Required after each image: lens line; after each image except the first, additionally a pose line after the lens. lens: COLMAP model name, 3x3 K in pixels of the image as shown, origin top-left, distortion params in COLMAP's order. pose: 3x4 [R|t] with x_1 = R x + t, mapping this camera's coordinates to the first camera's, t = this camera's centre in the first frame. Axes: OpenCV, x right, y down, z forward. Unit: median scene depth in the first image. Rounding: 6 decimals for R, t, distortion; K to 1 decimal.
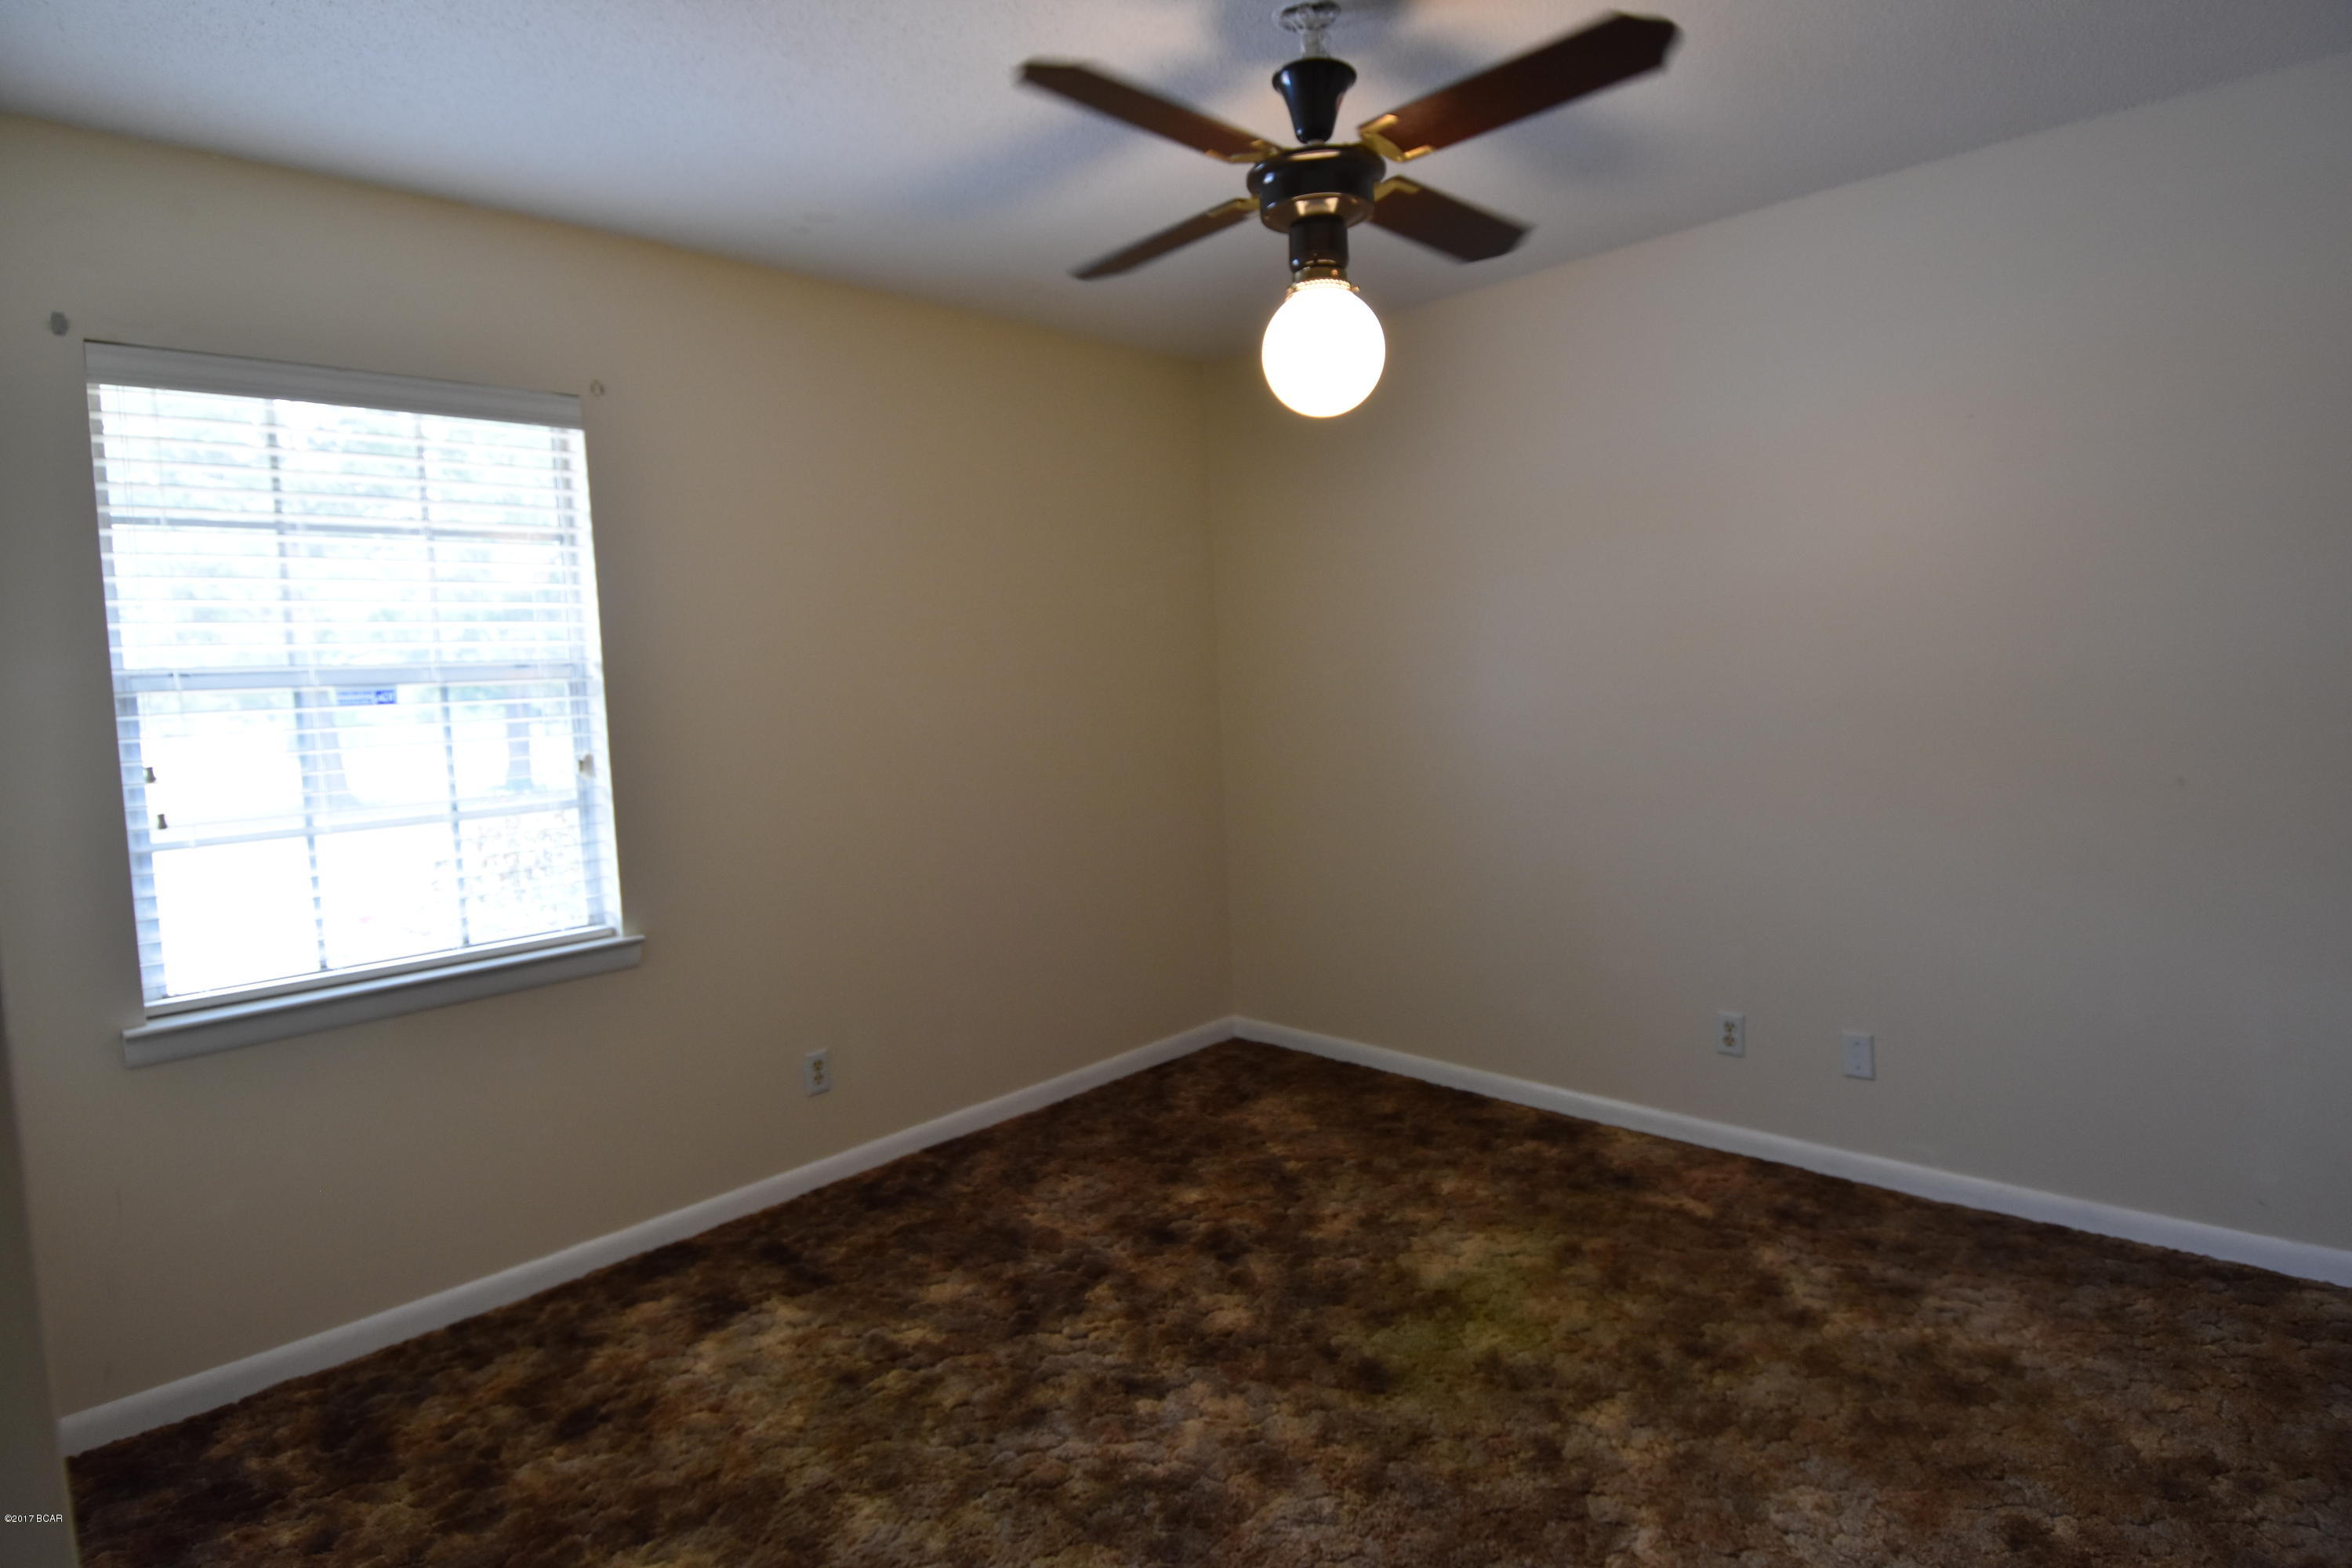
lens RADIAL K [[1230.6, 0, 1176.9], [0, 1230.6, 759.3], [0, 0, 1]] dist [-0.050073, -0.000675]
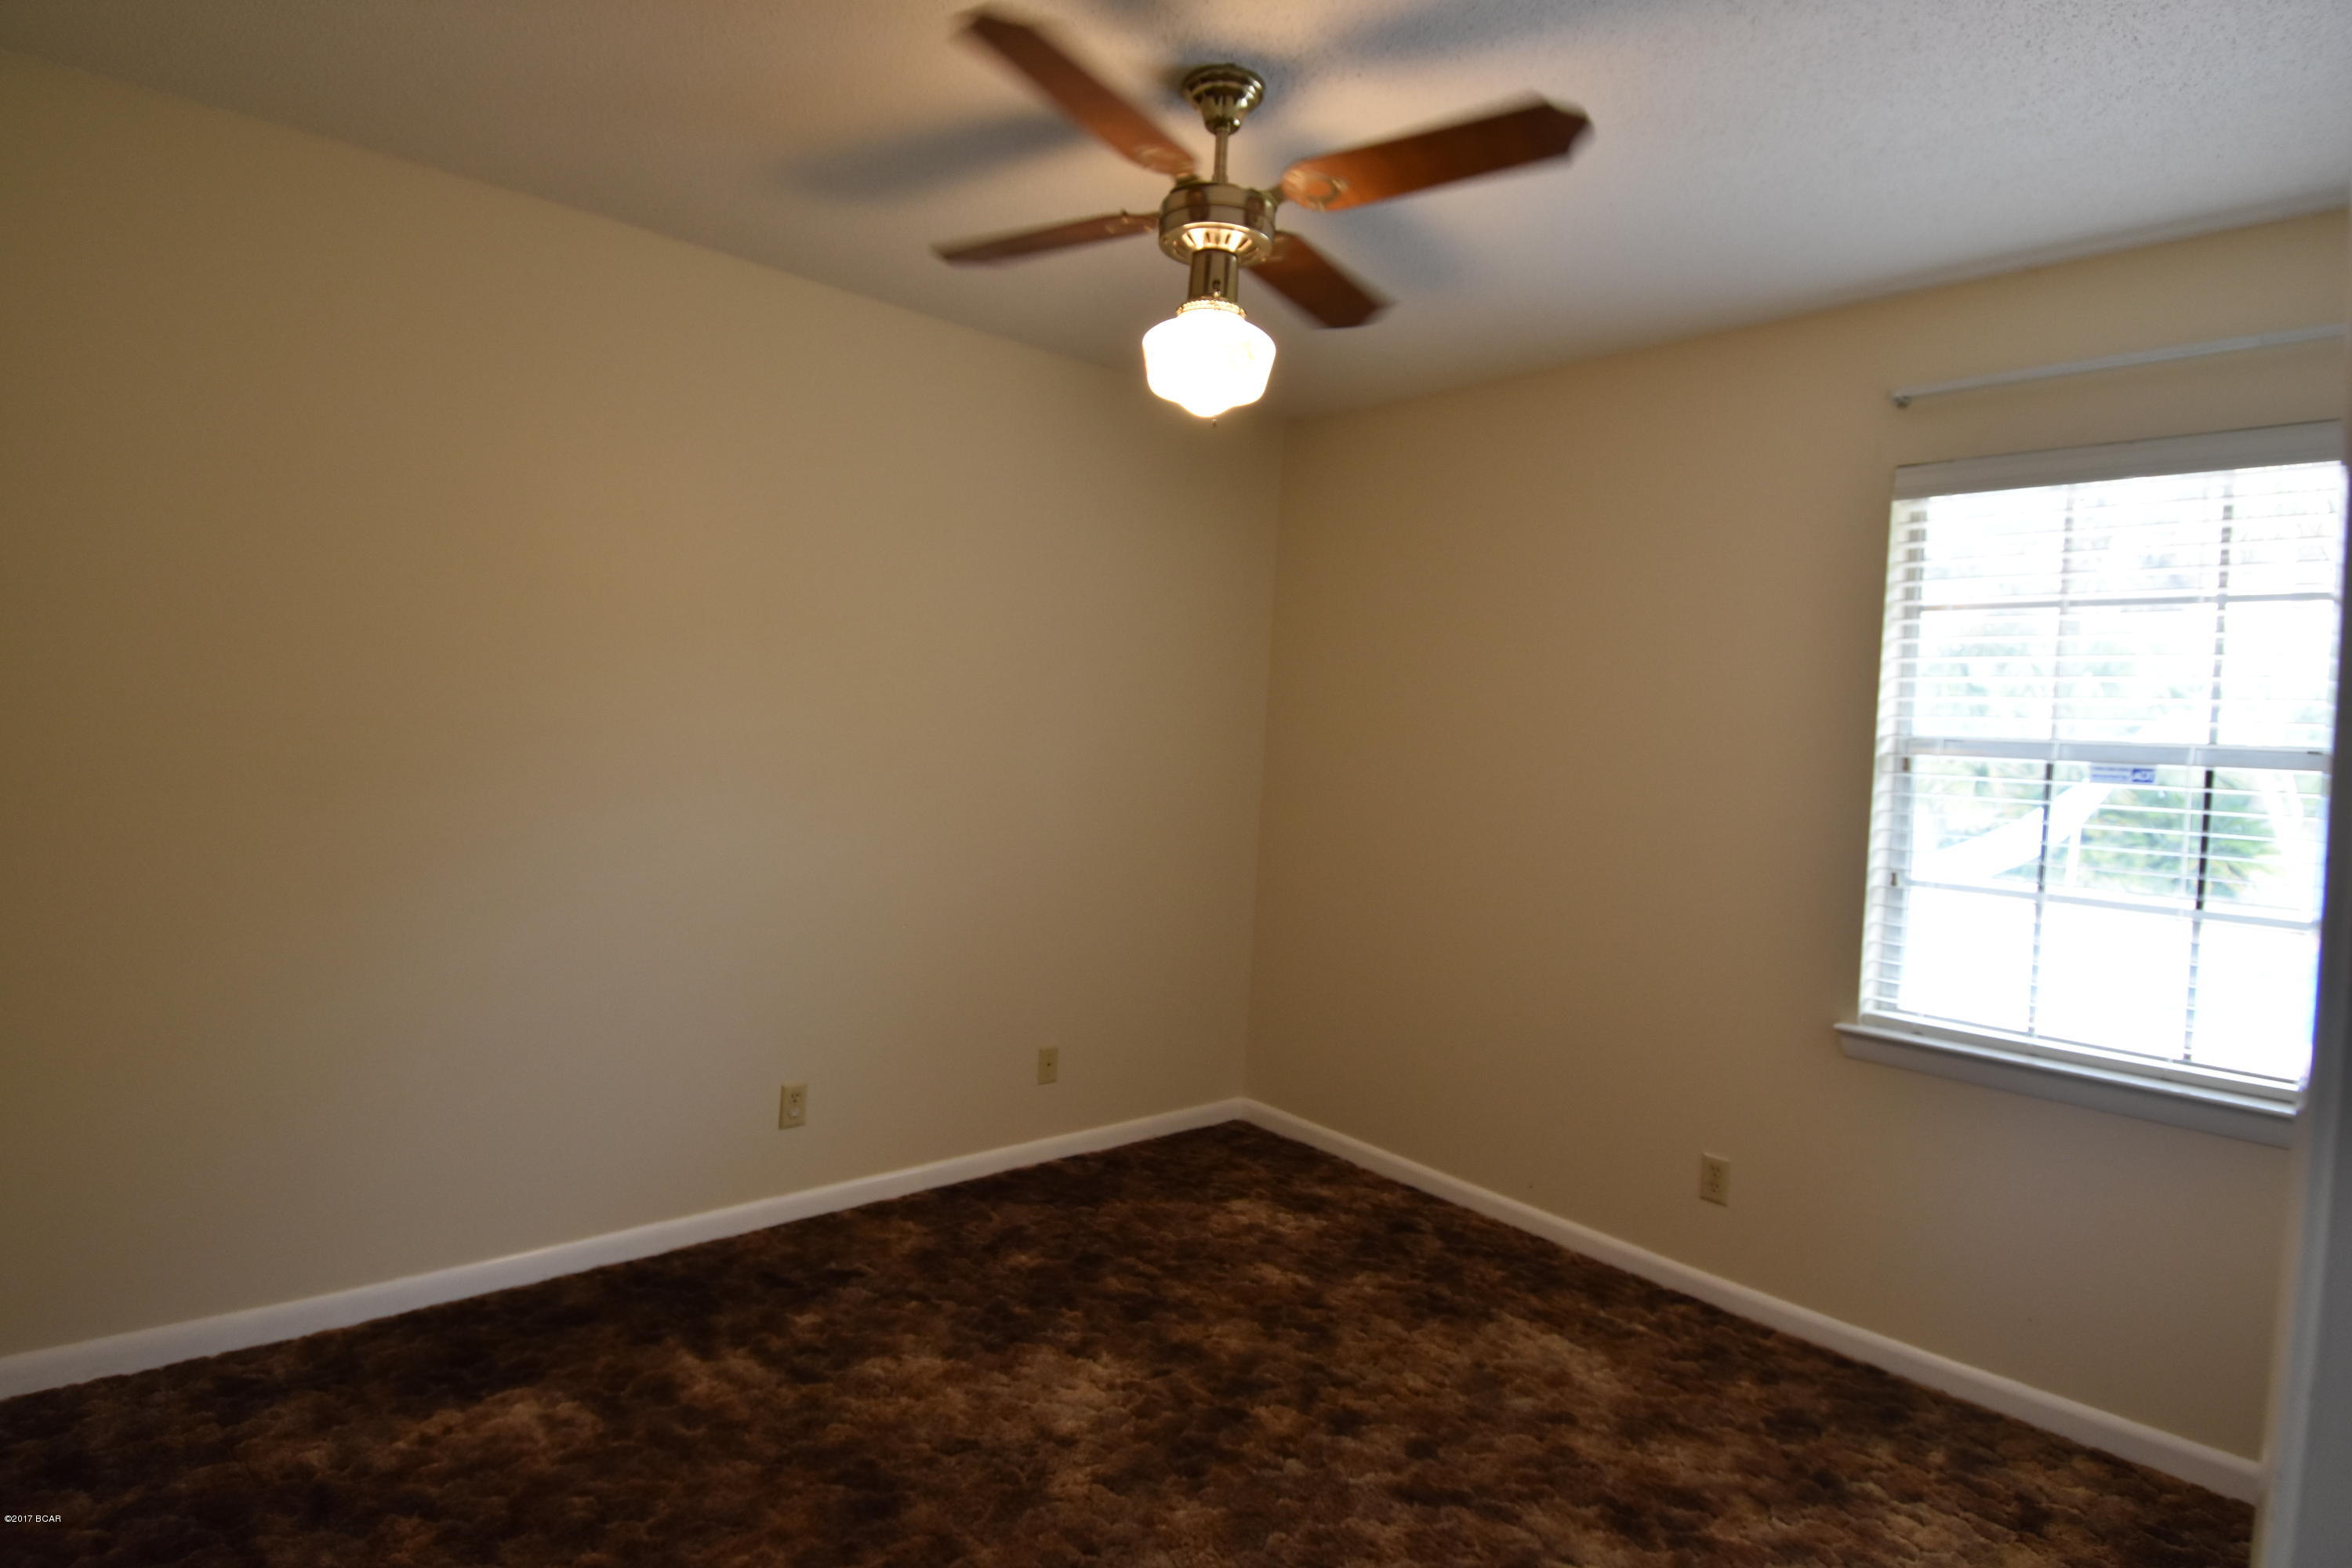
lens RADIAL K [[1223.3, 0, 1176.0], [0, 1223.3, 784.0], [0, 0, 1]] dist [-0.088403, -0.000335]
pose [[-0.107732, 0.066583, -0.991948, 0.344107], [-0.106047, 0.991293, 0.078057, -0.036910], [0.988508, 0.113602, -0.099733, 0.353236]]
